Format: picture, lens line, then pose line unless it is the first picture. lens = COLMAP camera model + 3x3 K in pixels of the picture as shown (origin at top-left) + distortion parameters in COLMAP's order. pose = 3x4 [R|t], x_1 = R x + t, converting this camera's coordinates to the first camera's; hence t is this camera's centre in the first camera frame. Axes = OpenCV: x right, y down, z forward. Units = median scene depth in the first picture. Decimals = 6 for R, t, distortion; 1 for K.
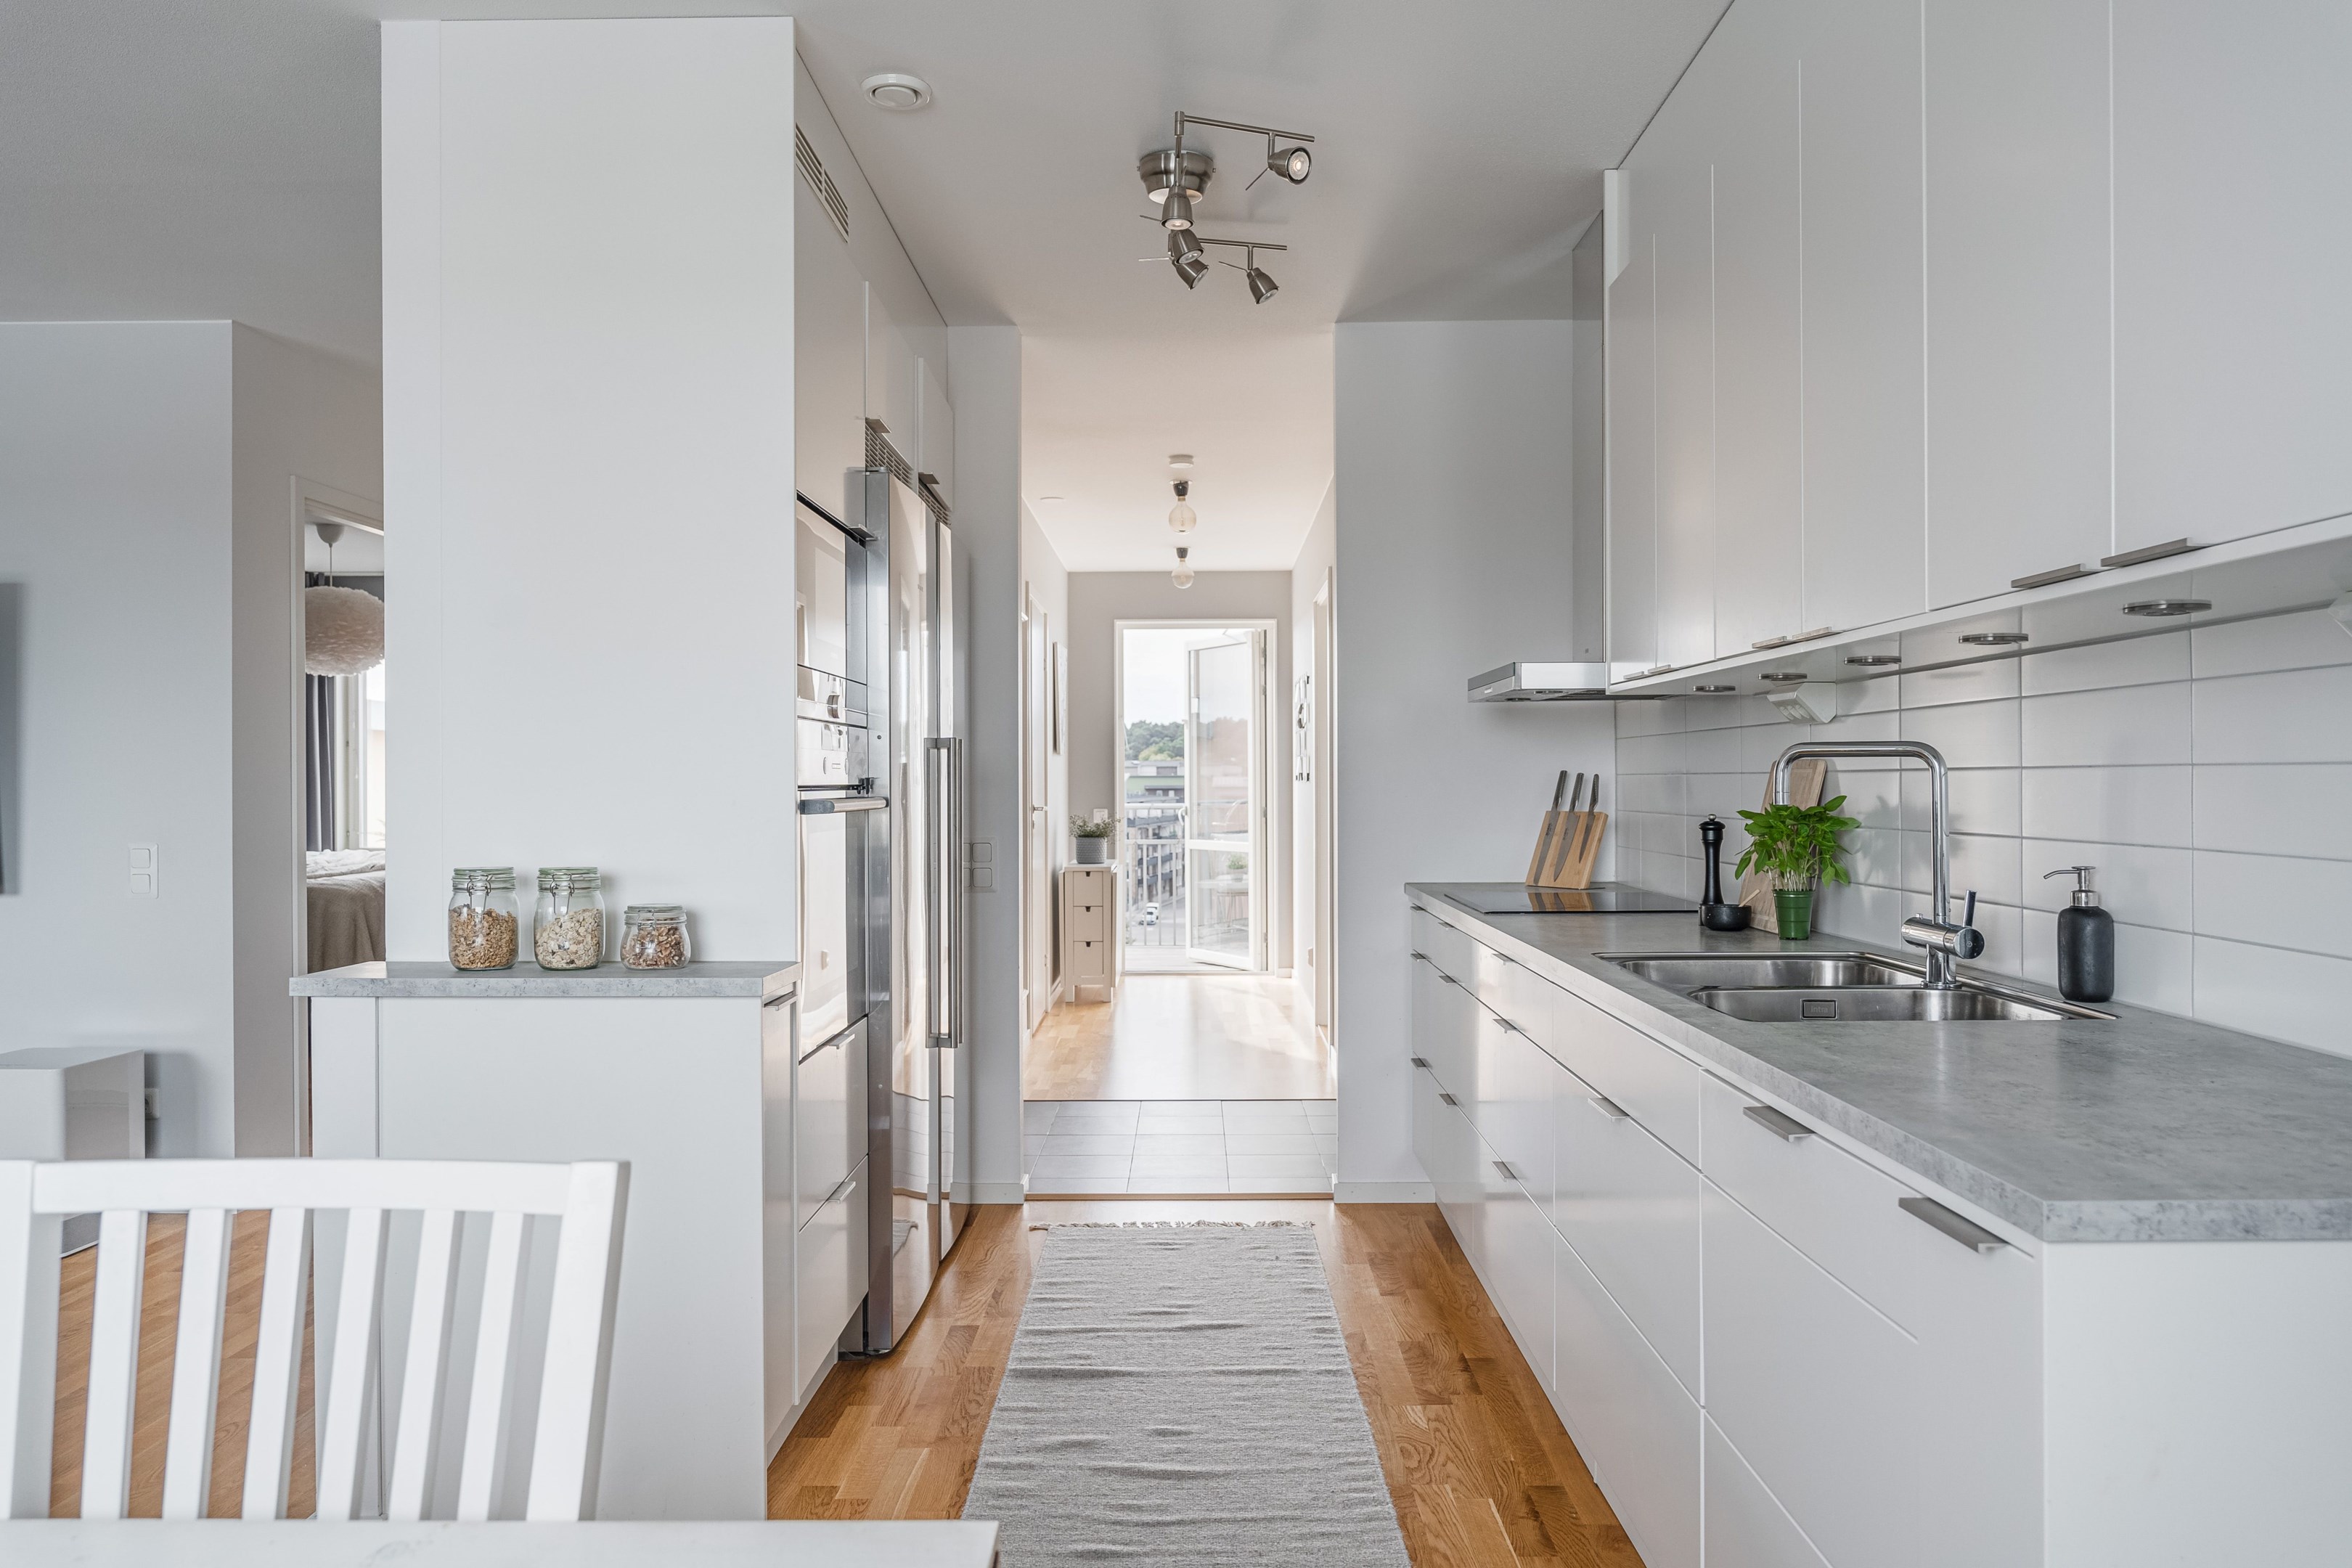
lens RADIAL K [[1593.7, 0, 1176.0], [0, 1593.7, 784.0], [0, 0, 1]] dist [-0.004223, -0.000018]
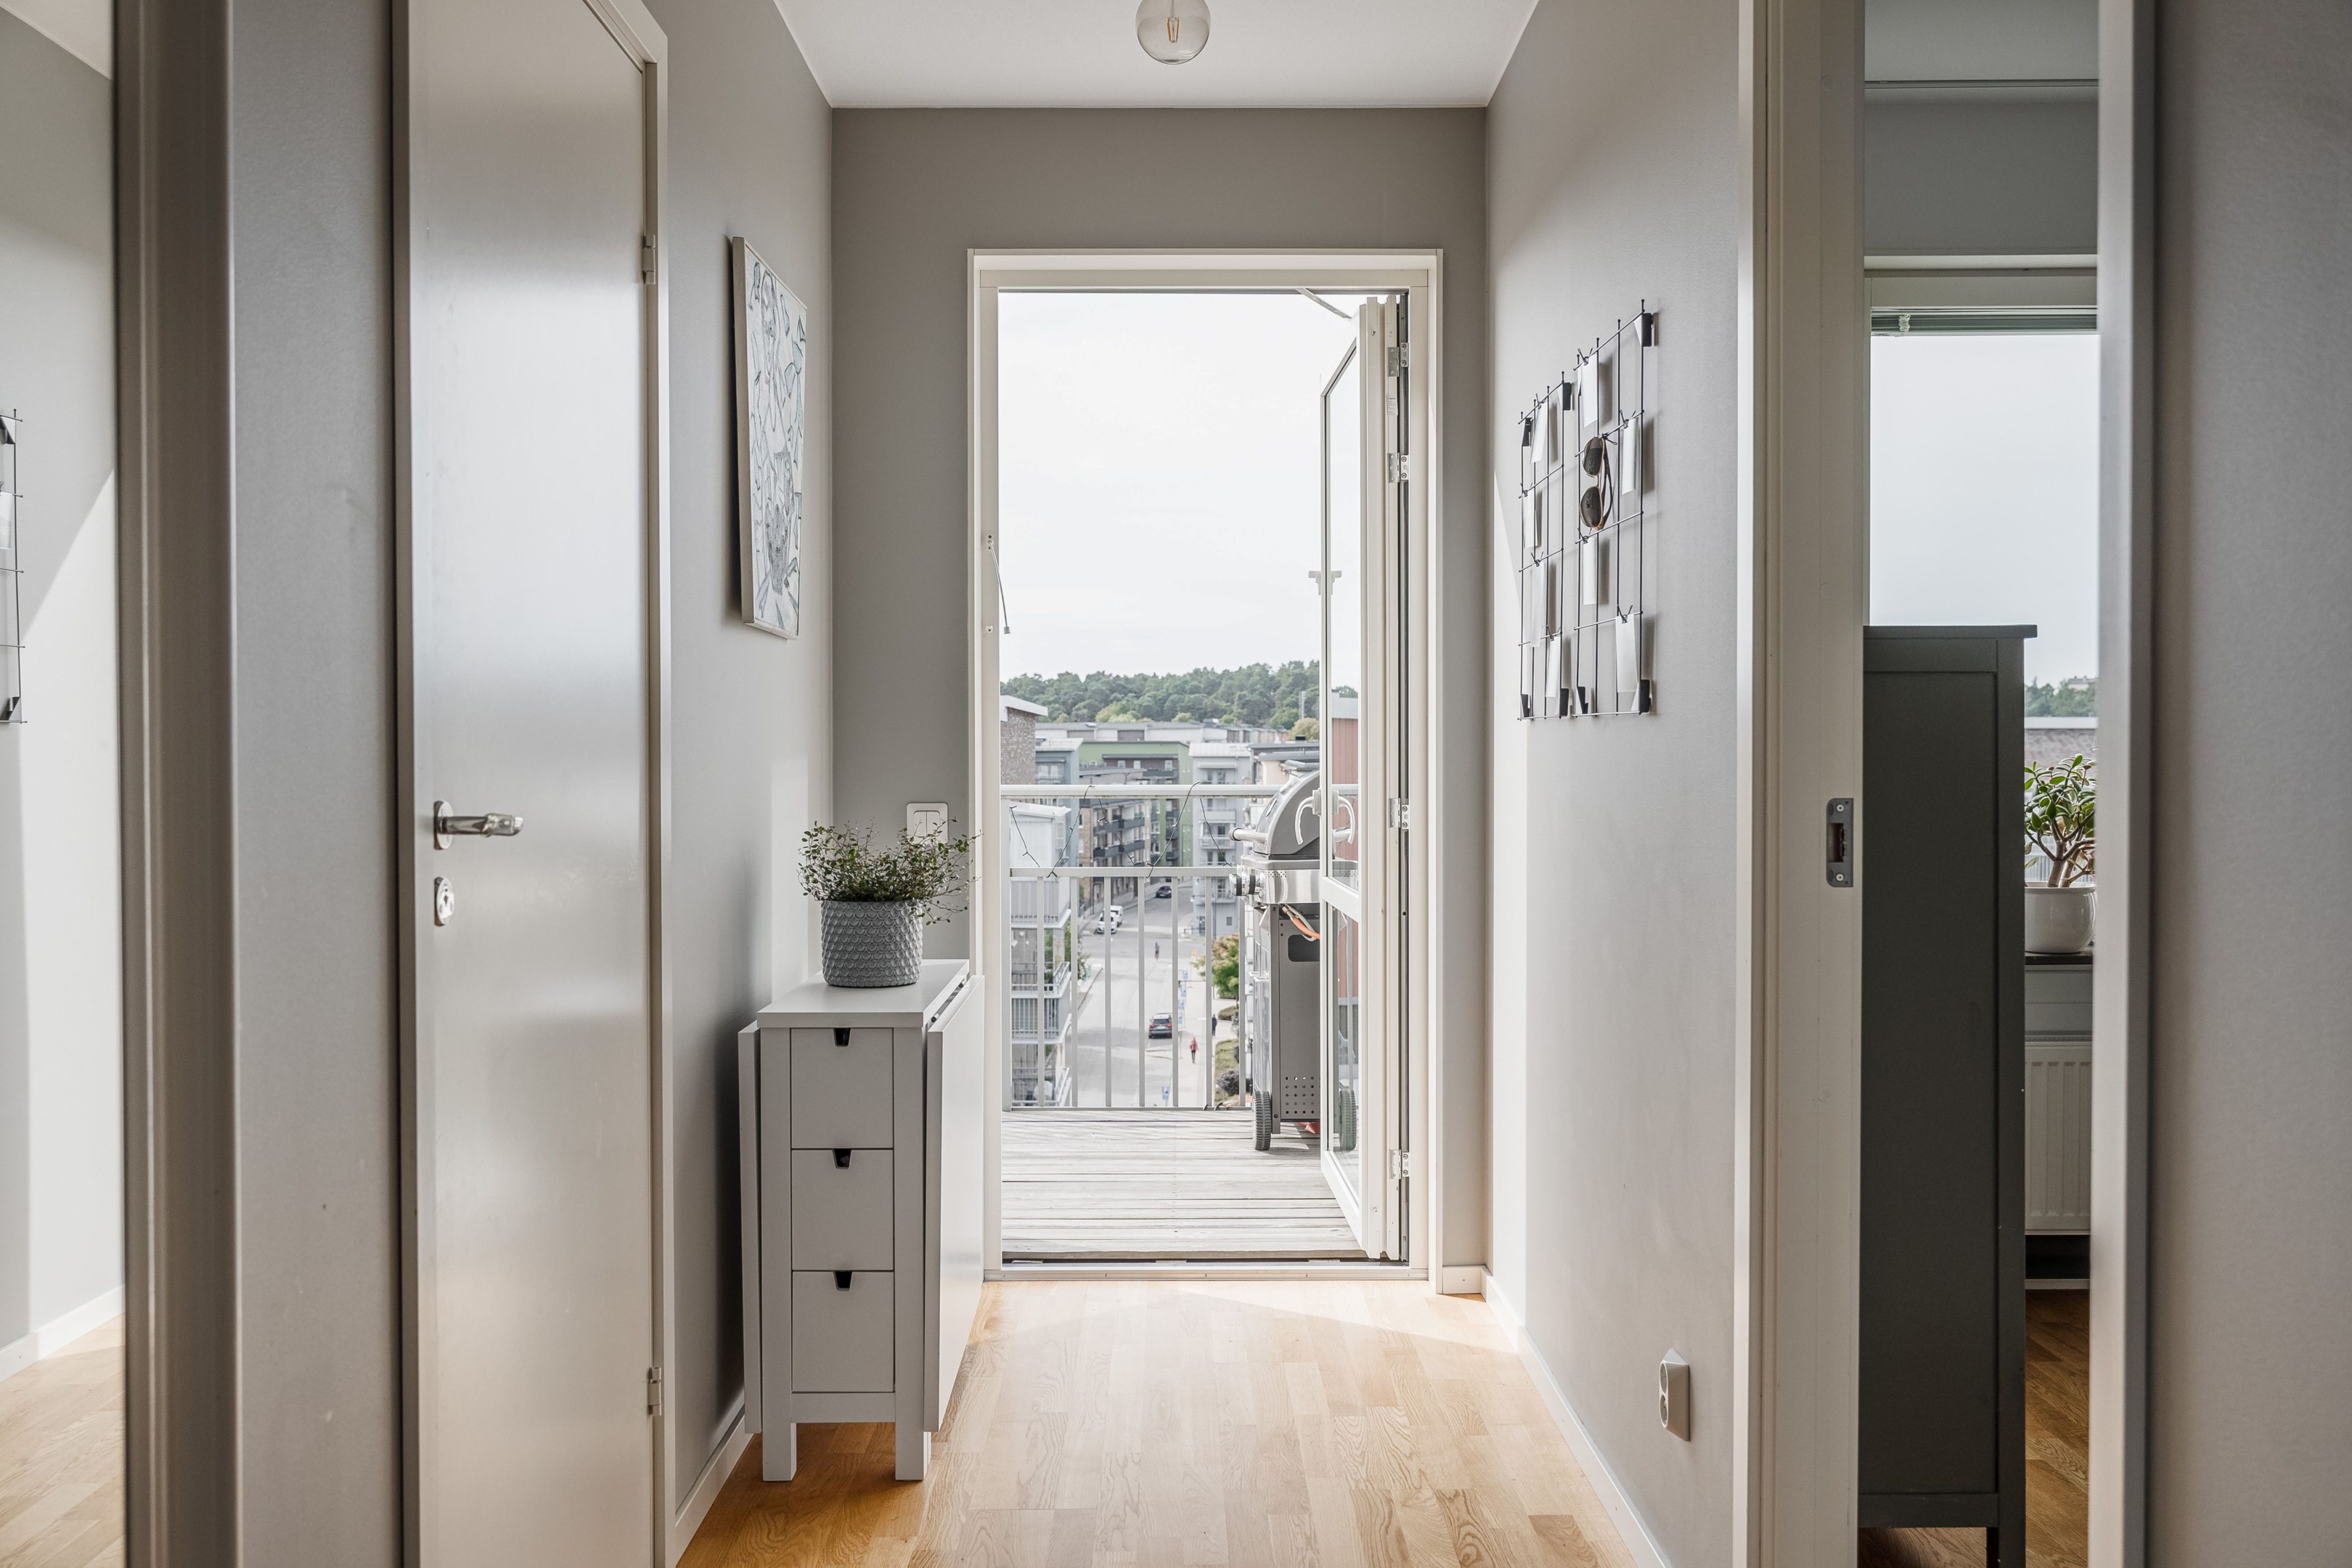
lens RADIAL K [[1956.3, 0, 1176.0], [0, 1956.3, 784.0], [0, 0, 1]] dist [-0.007341, -0.003290]
pose [[0.999852, 0.002239, 0.017055, -0.001106], [-0.002509, 0.999872, 0.015826, 0.004449], [-0.017017, -0.015866, 0.999729, 0.574781]]
